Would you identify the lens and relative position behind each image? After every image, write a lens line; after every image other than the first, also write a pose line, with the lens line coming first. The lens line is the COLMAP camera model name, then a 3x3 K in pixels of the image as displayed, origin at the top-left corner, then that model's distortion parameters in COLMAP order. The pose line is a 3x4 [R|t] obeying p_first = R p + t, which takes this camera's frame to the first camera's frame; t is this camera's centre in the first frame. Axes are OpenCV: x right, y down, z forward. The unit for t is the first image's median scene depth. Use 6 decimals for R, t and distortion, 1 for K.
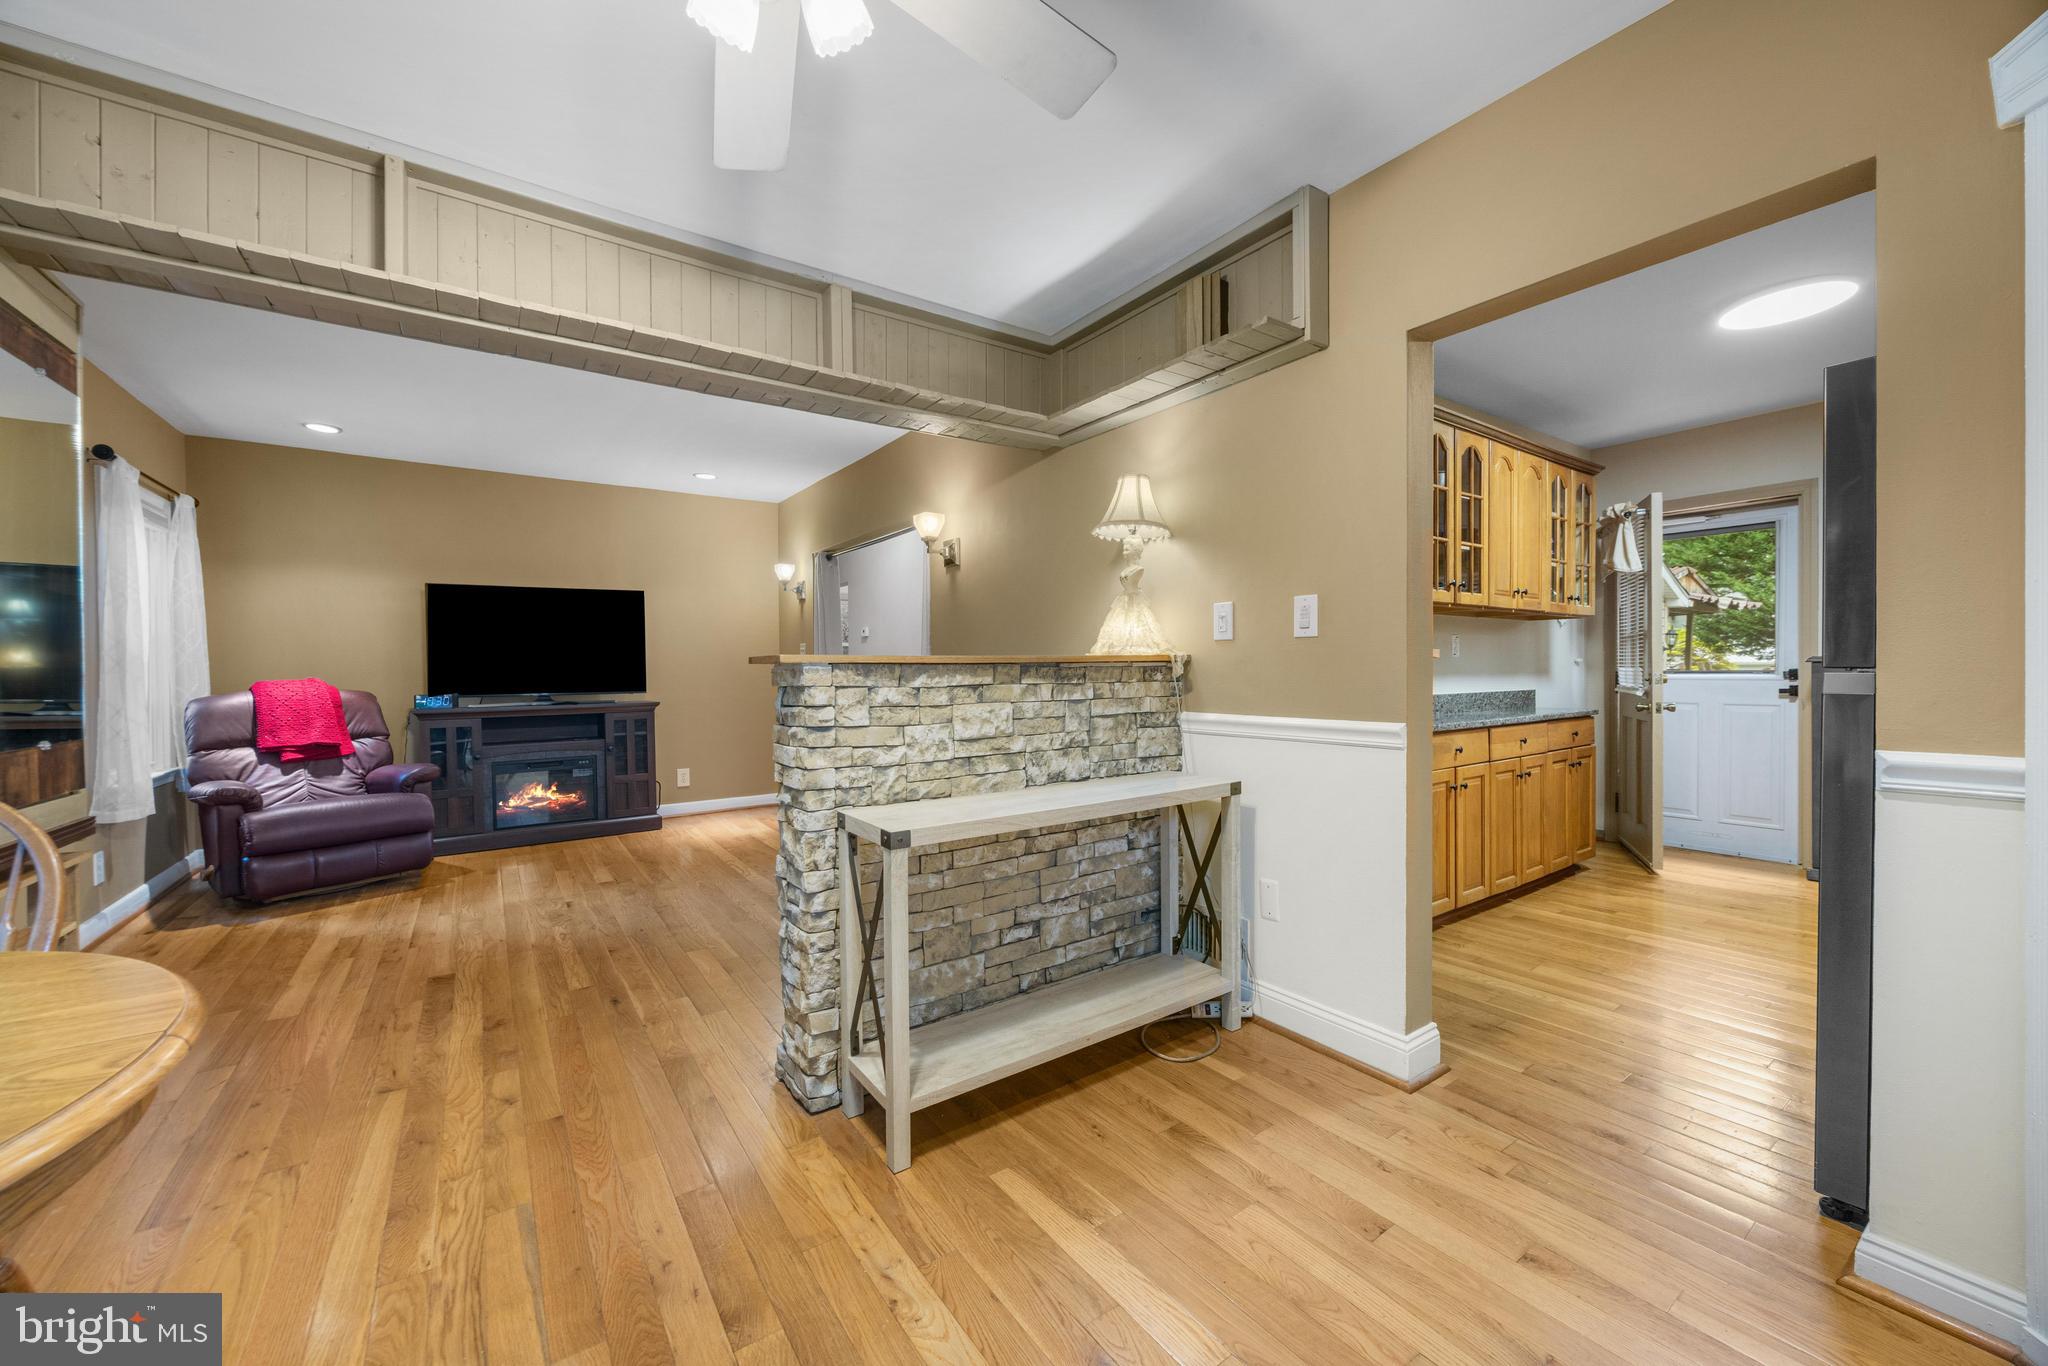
lens RADIAL K [[783.9, 0, 1008.1], [0, 783.9, 670.0], [0, 0, 1]] dist [-0.002958, 0.000808]
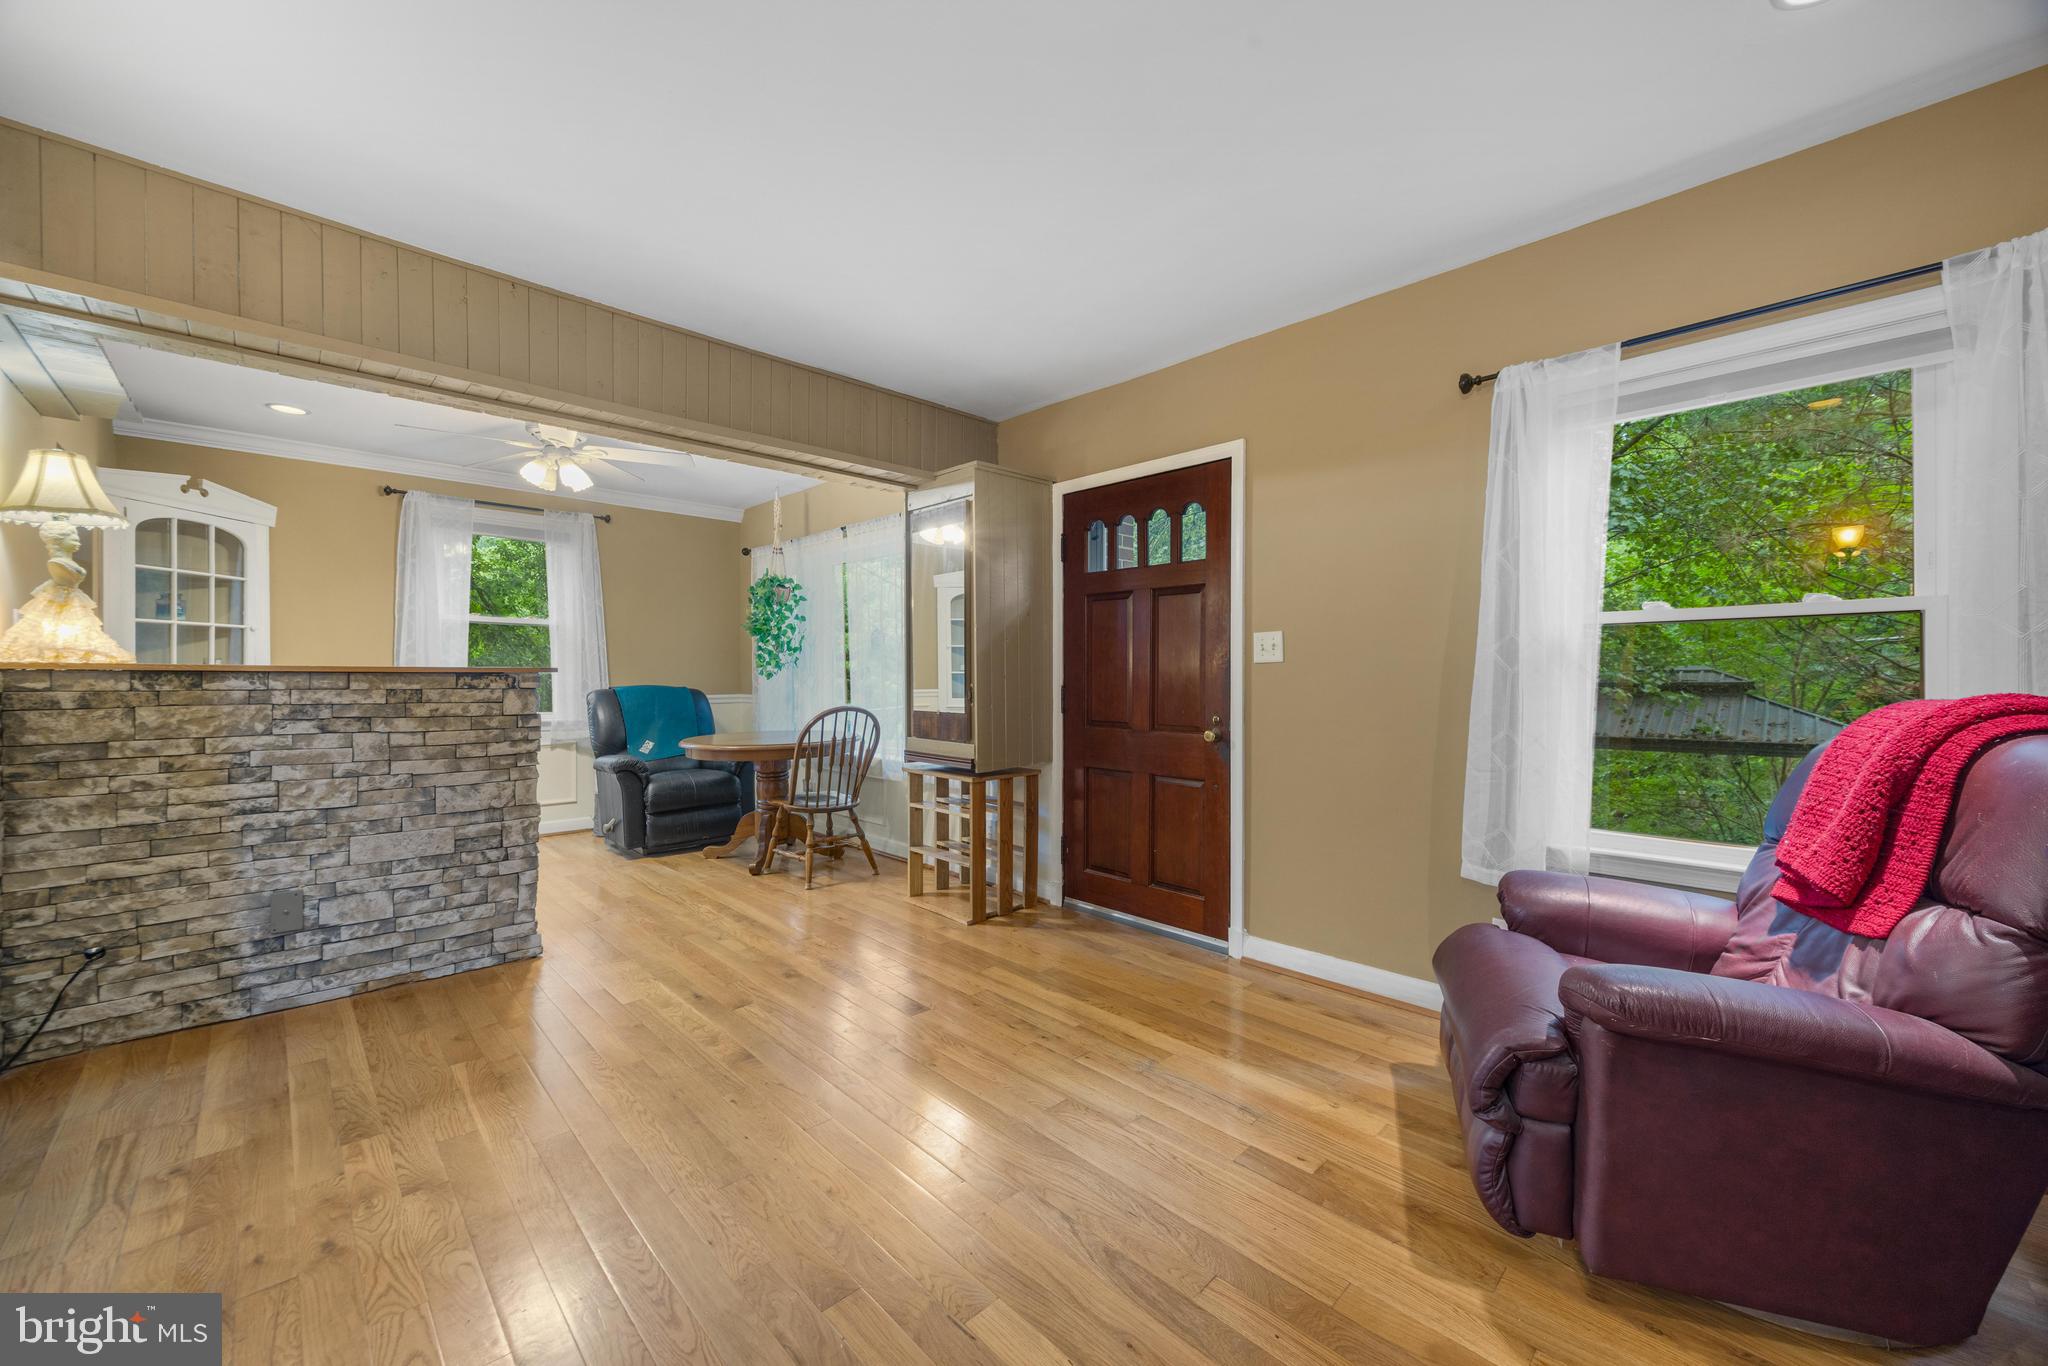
lens RADIAL K [[783.9, 0, 1031.5], [0, 783.9, 679.3], [0, 0, 1]] dist [-0.002958, 0.000808]
pose [[-0.982278, 0.006095, -0.187332, -0.623856], [0.004783, 0.999961, 0.007452, -0.003416], [0.187370, 0.006424, -0.982268, 1.760883]]
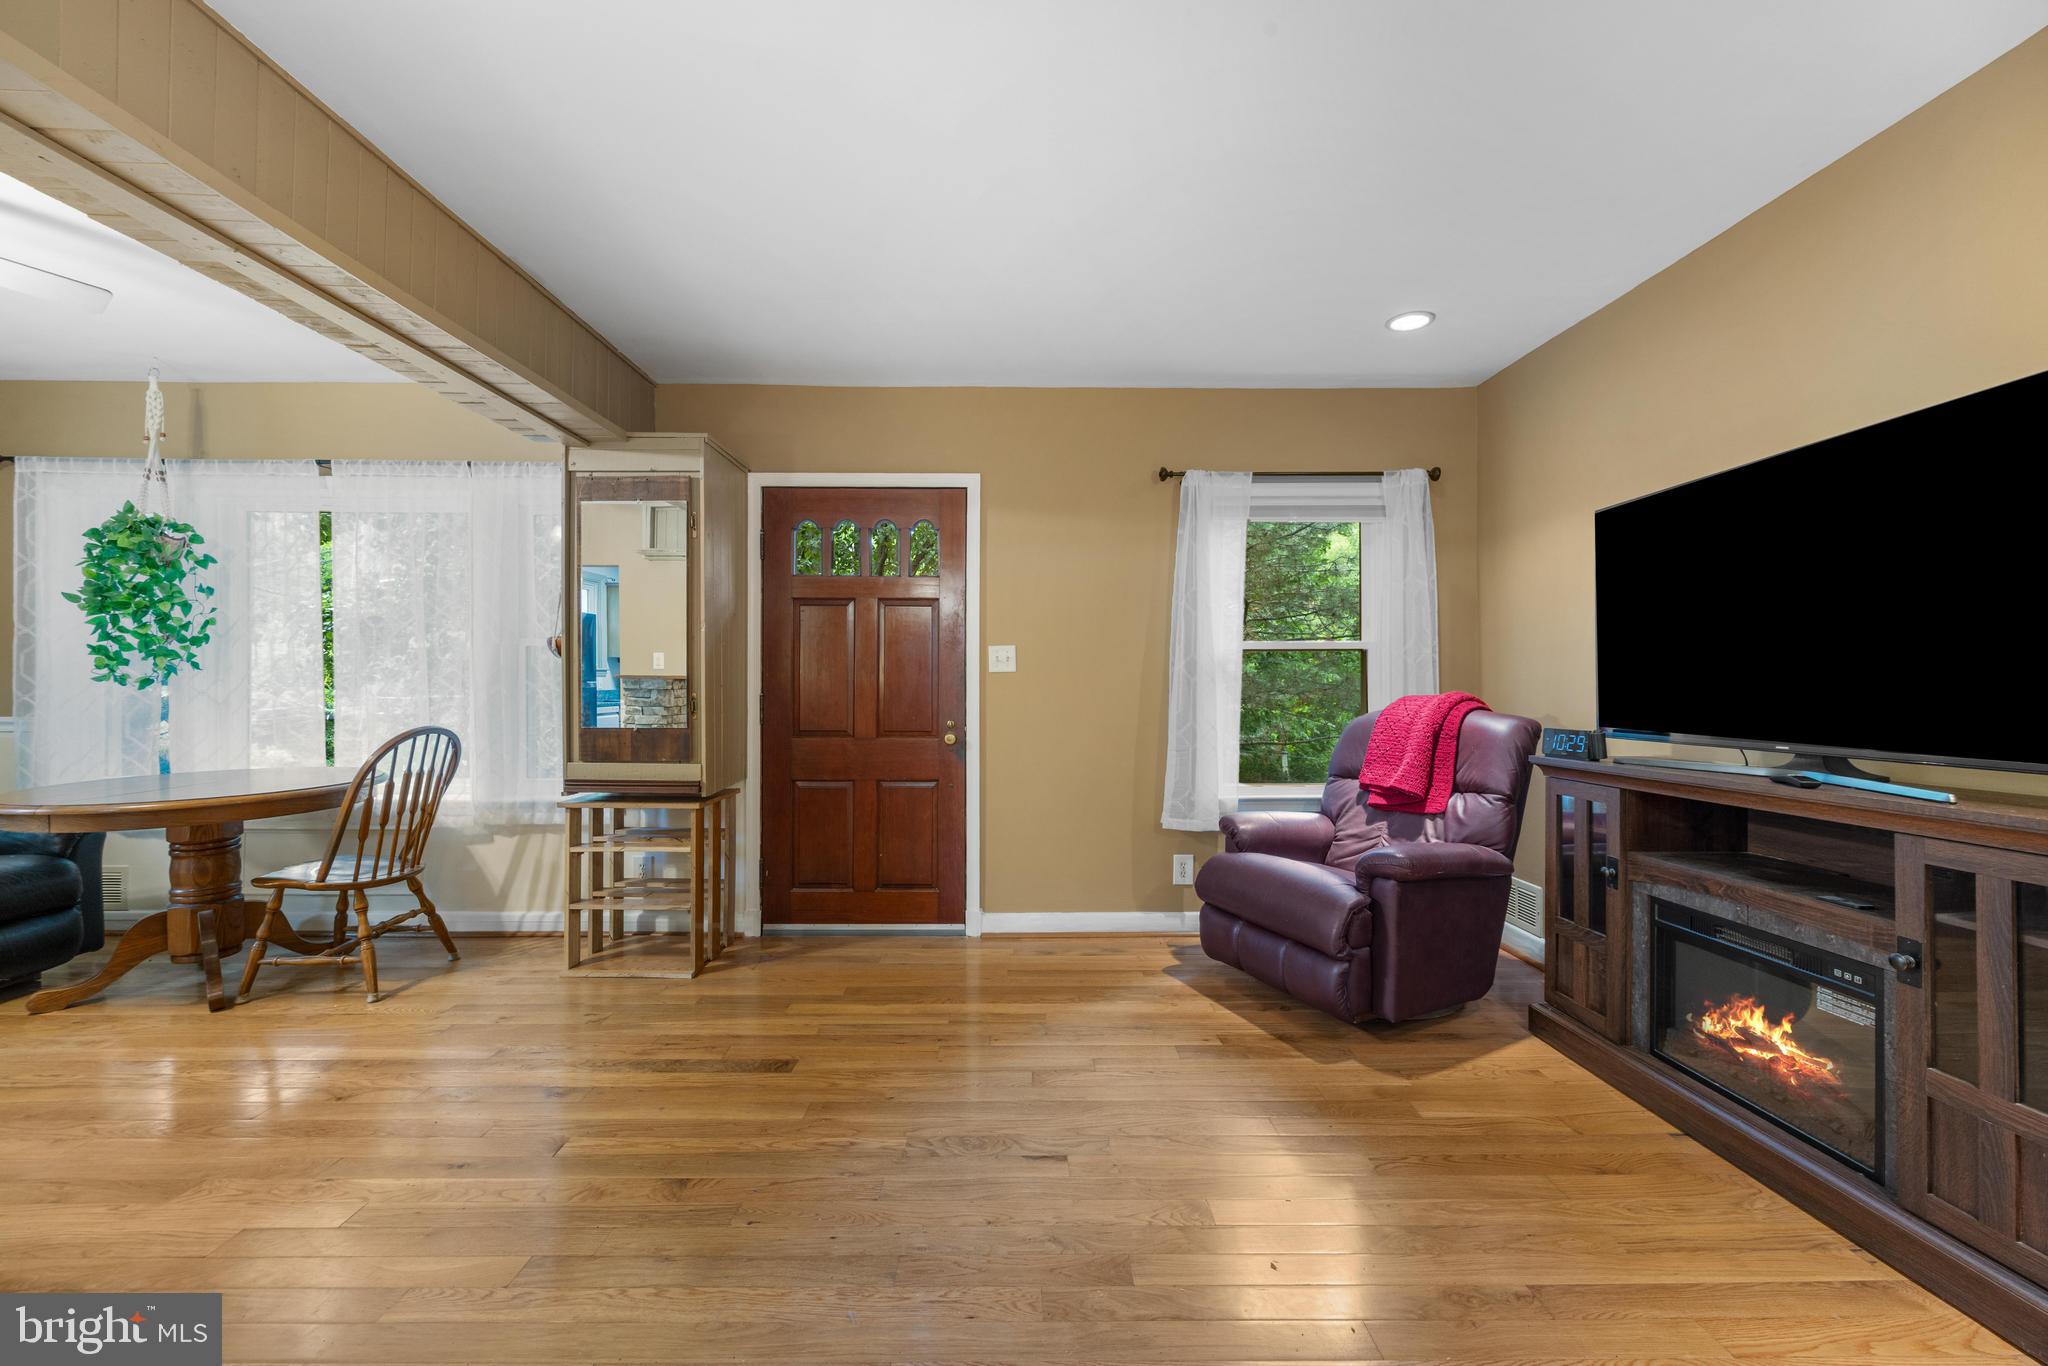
lens RADIAL K [[783.9, 0, 1041.9], [0, 783.9, 688.7], [0, 0, 1]] dist [-0.002958, 0.000808]
pose [[-0.538078, 0.006927, -0.842866, -0.174299], [0.001312, 0.999972, 0.007381, -0.000353], [0.842894, 0.002865, -0.538072, 1.510730]]
